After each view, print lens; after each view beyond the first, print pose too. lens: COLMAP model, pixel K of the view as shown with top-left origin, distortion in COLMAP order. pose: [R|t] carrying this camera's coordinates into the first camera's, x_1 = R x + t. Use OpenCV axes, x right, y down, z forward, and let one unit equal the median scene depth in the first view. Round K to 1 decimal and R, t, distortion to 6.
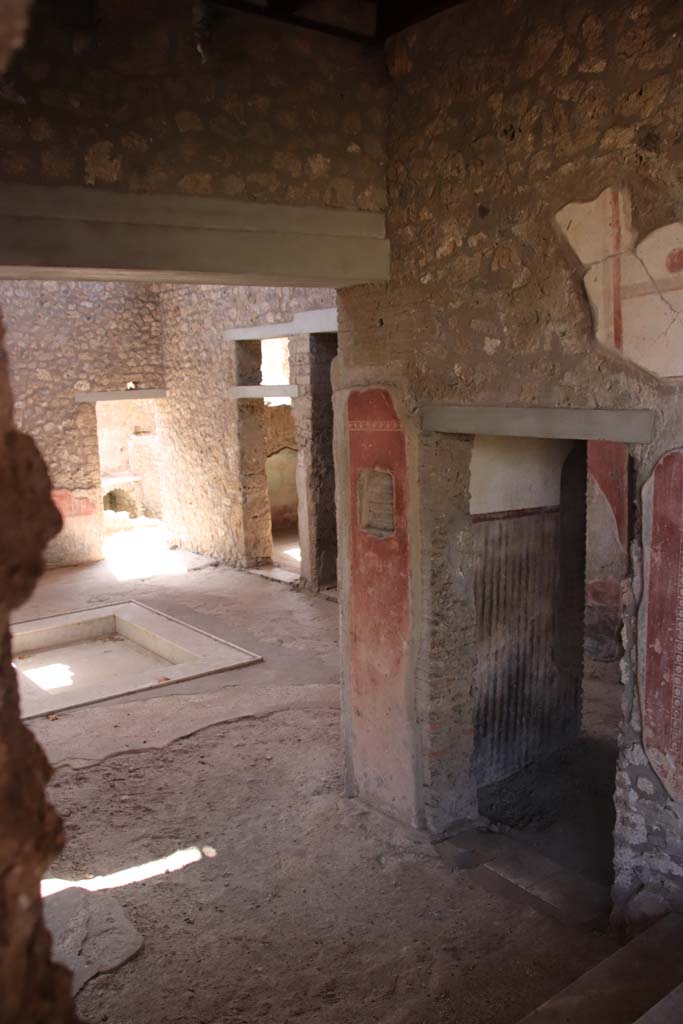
lens RADIAL K [[859.3, 0, 339.0], [0, 859.3, 518.0], [0, 0, 1]] dist [-0.138671, 0.162175]
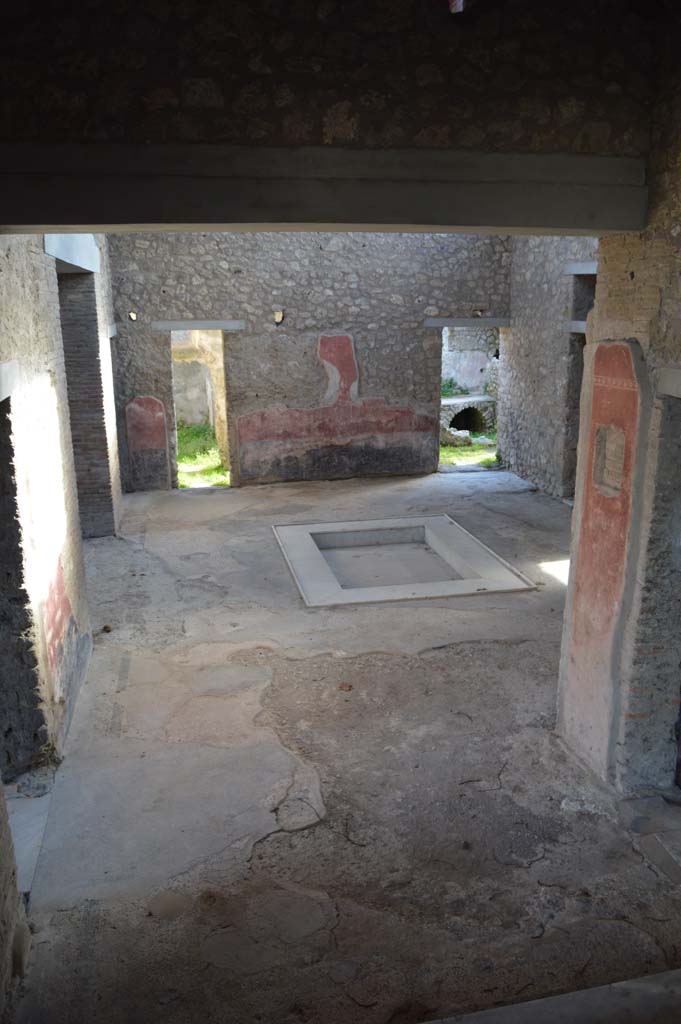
lens RADIAL K [[800.2, 0, 362.1], [0, 800.2, 534.4], [0, 0, 1]] dist [-0.091101, 0.031012]
pose [[0.908305, 0.144339, -0.392618, 0.156402], [-0.093794, 0.984959, 0.145114, -0.039493], [0.407658, -0.094982, 0.908181, 0.041296]]
